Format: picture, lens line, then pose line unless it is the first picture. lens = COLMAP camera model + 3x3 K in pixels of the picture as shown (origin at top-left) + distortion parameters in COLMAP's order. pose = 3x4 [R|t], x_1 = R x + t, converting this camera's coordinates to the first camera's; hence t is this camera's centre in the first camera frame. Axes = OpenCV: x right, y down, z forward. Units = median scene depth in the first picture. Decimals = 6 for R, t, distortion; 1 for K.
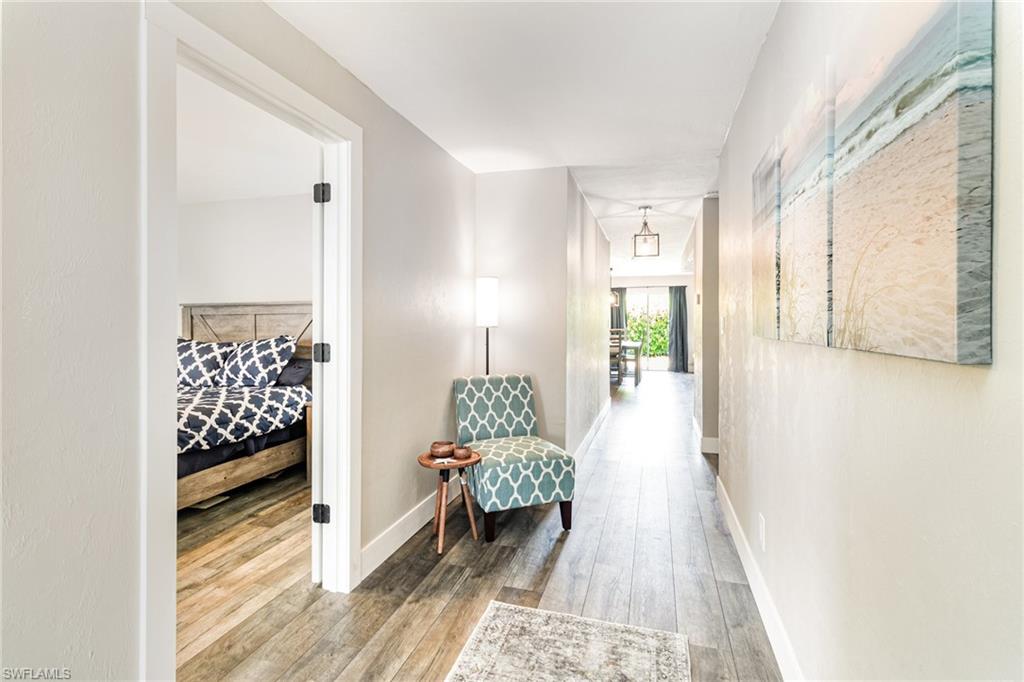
lens RADIAL K [[483.3, 0, 511.5], [0, 483.3, 327.2], [0, 0, 1]] dist [-0.003139, -0.000324]
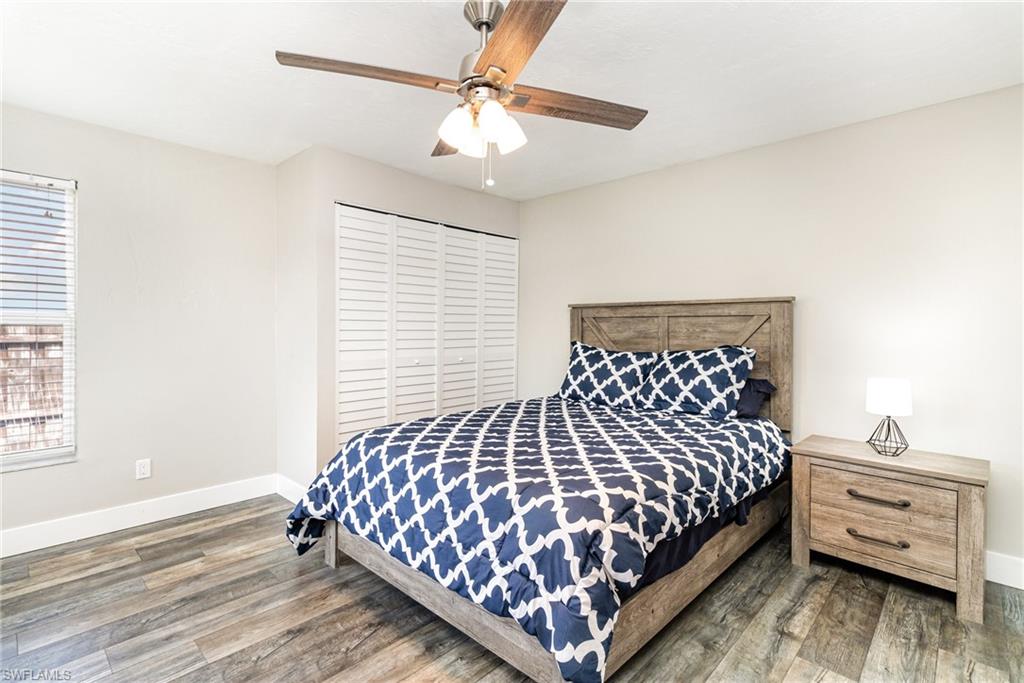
lens RADIAL K [[483.3, 0, 511.5], [0, 483.3, 327.7], [0, 0, 1]] dist [-0.003139, -0.000324]
pose [[0.886569, 0.008322, -0.462522, -0.433707], [-0.007891, 0.999965, 0.002867, -0.009298], [0.462530, 0.001108, 0.886603, 0.205544]]
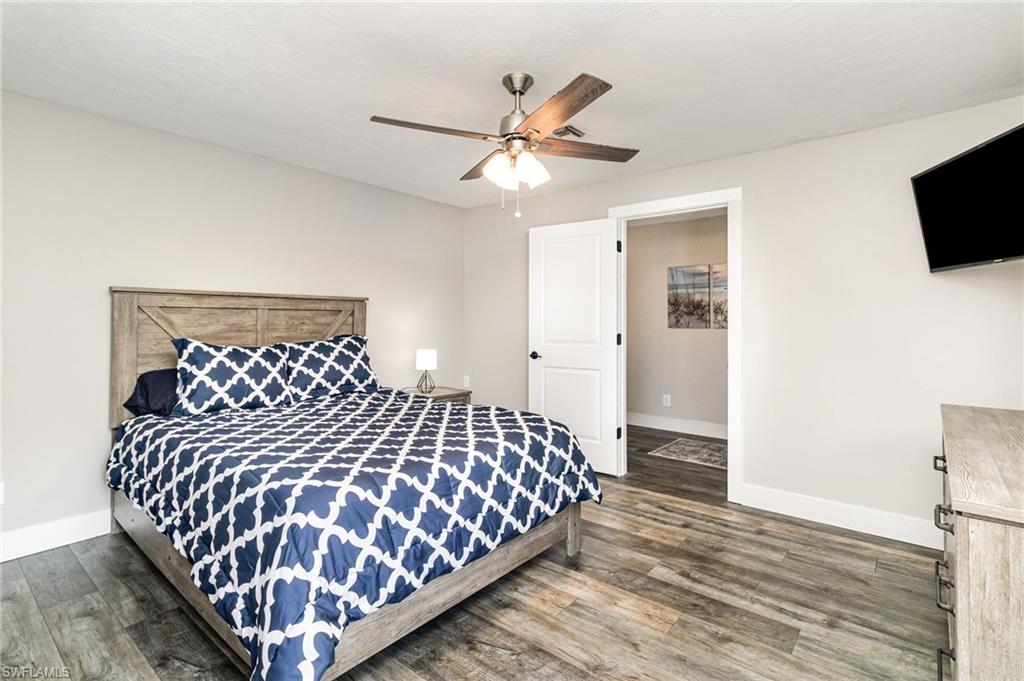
lens RADIAL K [[491.3, 0, 512.7], [0, 491.3, 309.5], [0, 0, 1]] dist [0.002251, 0.000113]
pose [[0.389328, 0.025662, 0.920742, -1.217334], [-0.005216, 0.999657, -0.025655, -0.008317], [-0.921084, 0.005185, 0.389329, 0.363594]]
